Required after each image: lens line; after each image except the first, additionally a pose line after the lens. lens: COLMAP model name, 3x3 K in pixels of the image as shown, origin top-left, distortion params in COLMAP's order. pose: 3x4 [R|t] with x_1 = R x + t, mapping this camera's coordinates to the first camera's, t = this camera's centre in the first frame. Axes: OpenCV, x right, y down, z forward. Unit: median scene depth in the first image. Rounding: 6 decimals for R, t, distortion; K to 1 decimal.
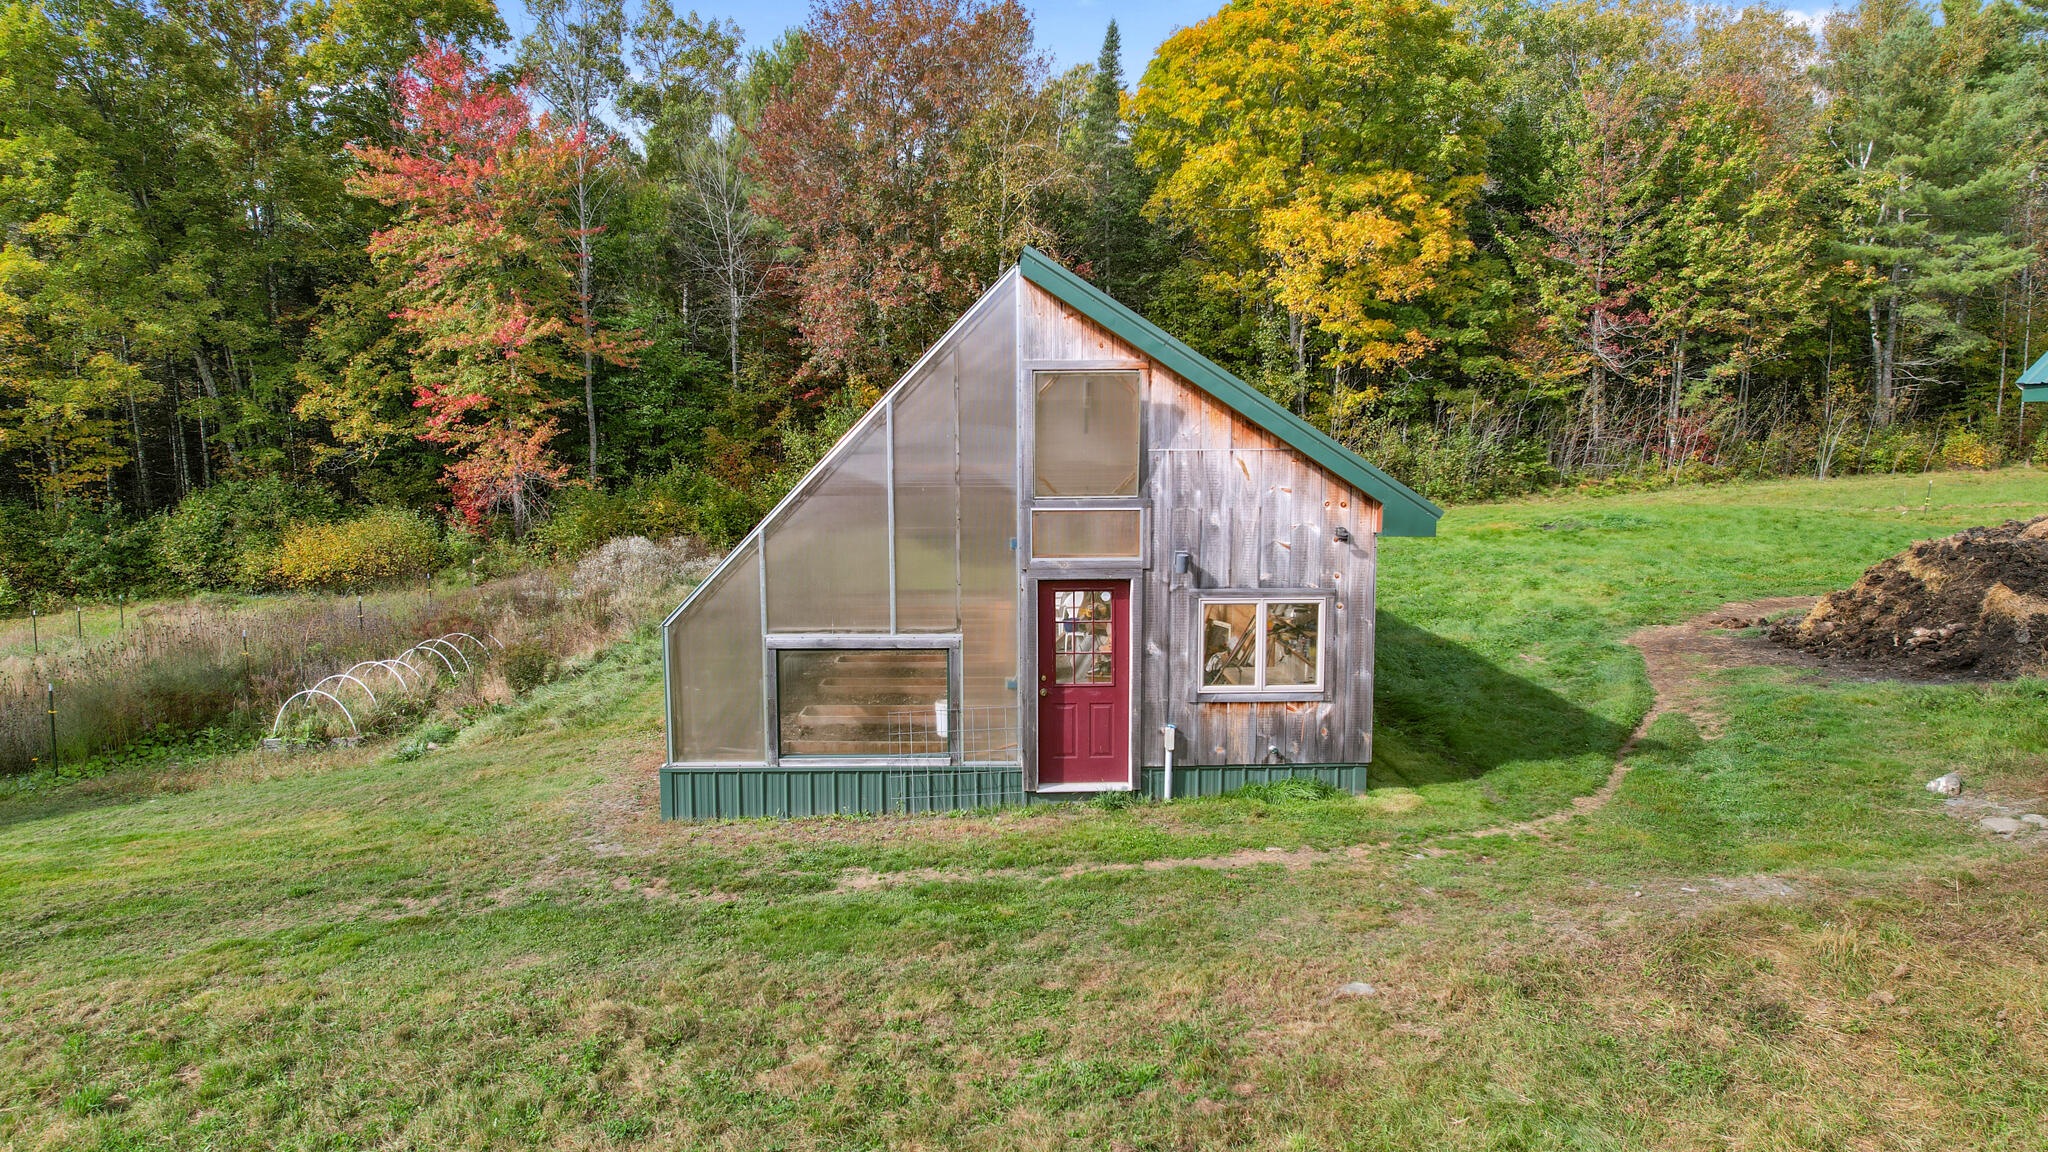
lens RADIAL K [[1338.3, 0, 1043.7], [0, 1338.3, 577.4], [0, 0, 1]] dist [-0.071111, 0.070653]
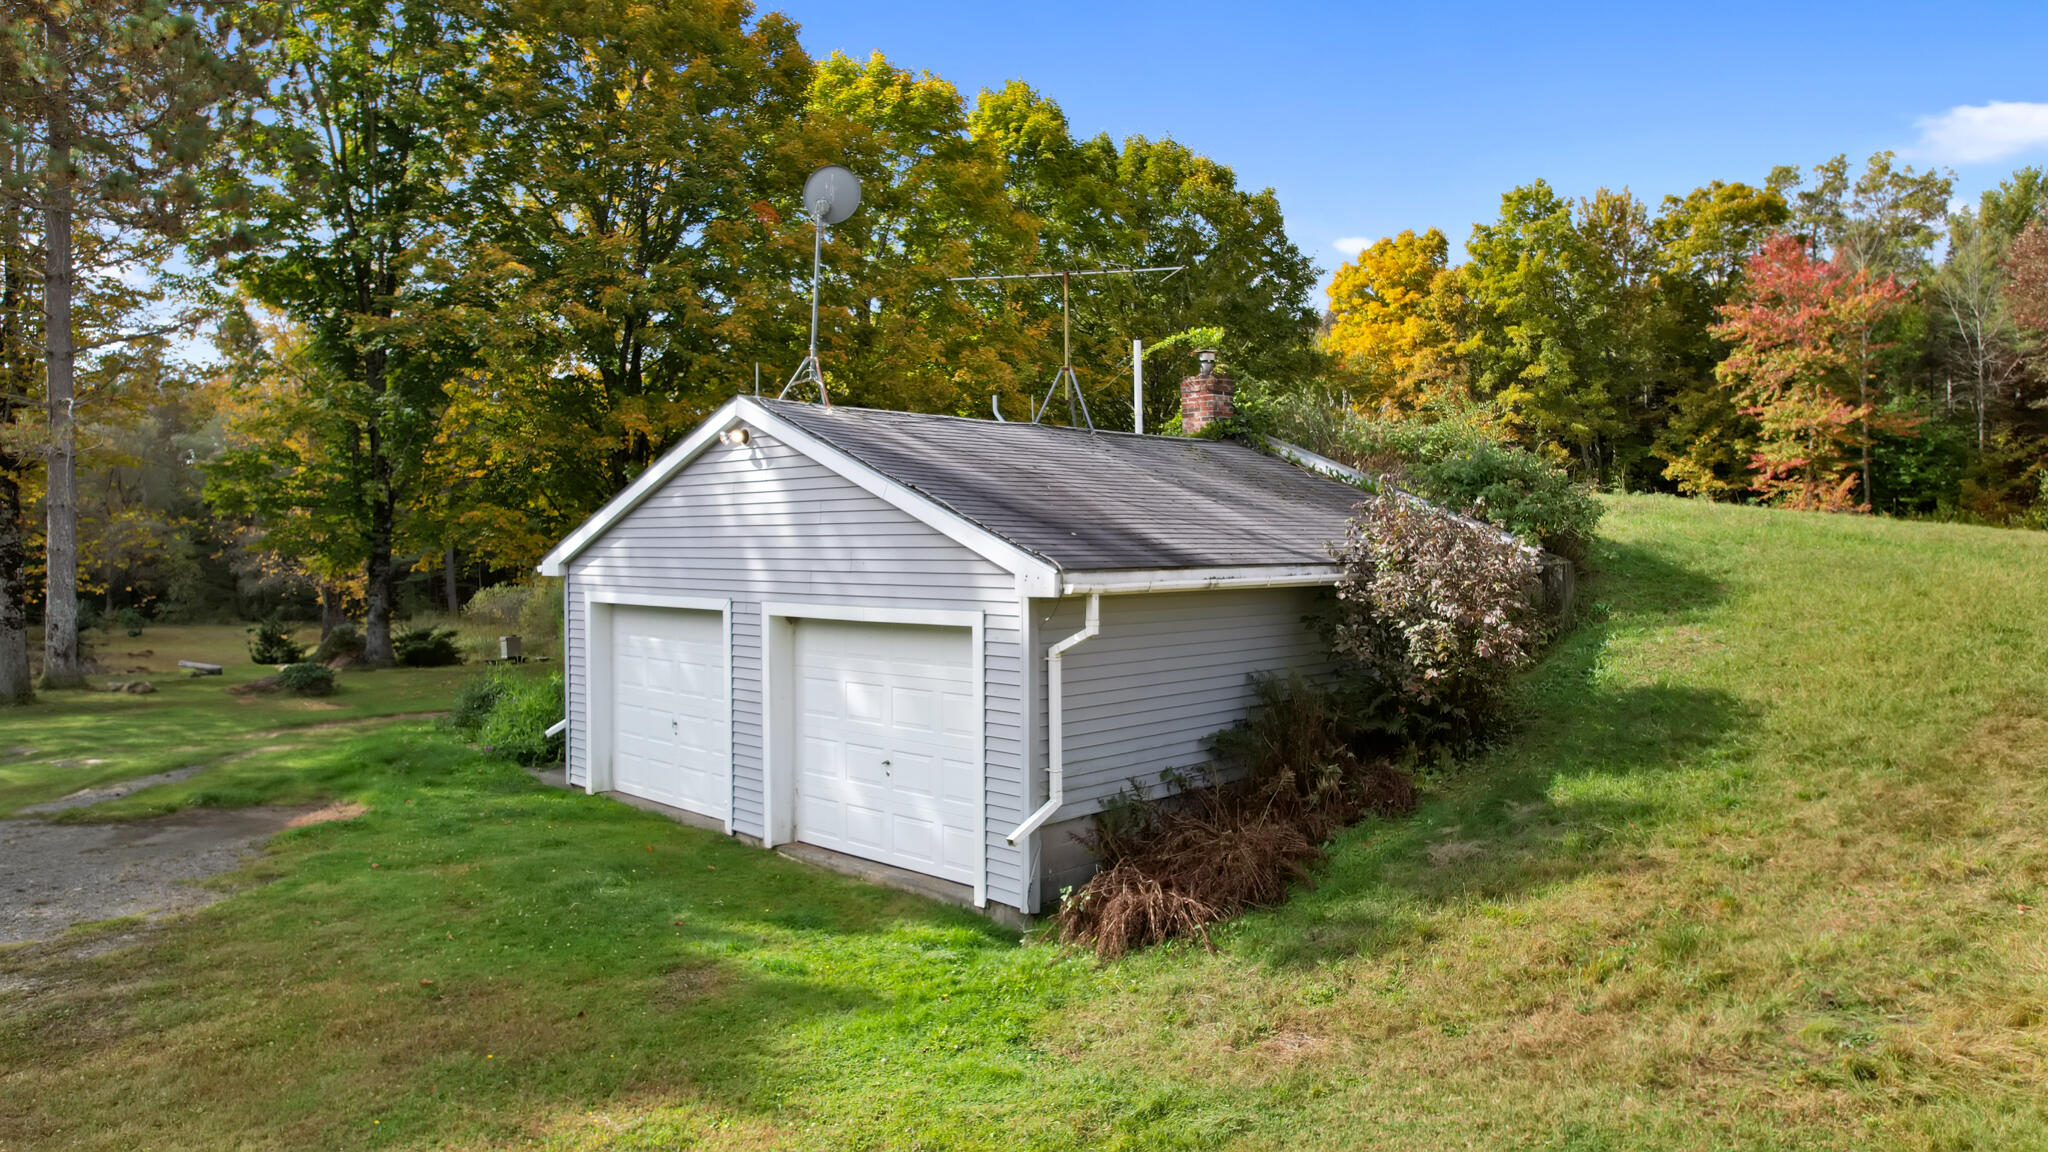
lens RADIAL K [[1330.8, 0, 1024.0], [0, 1330.8, 576.0], [0, 0, 1]] dist [-0.038533, -0.000292]
pose [[0.737907, 0.012242, -0.674791, -0.059520], [-0.068941, 0.995973, -0.057320, 0.125464], [0.671372, 0.088817, 0.735780, -0.604896]]
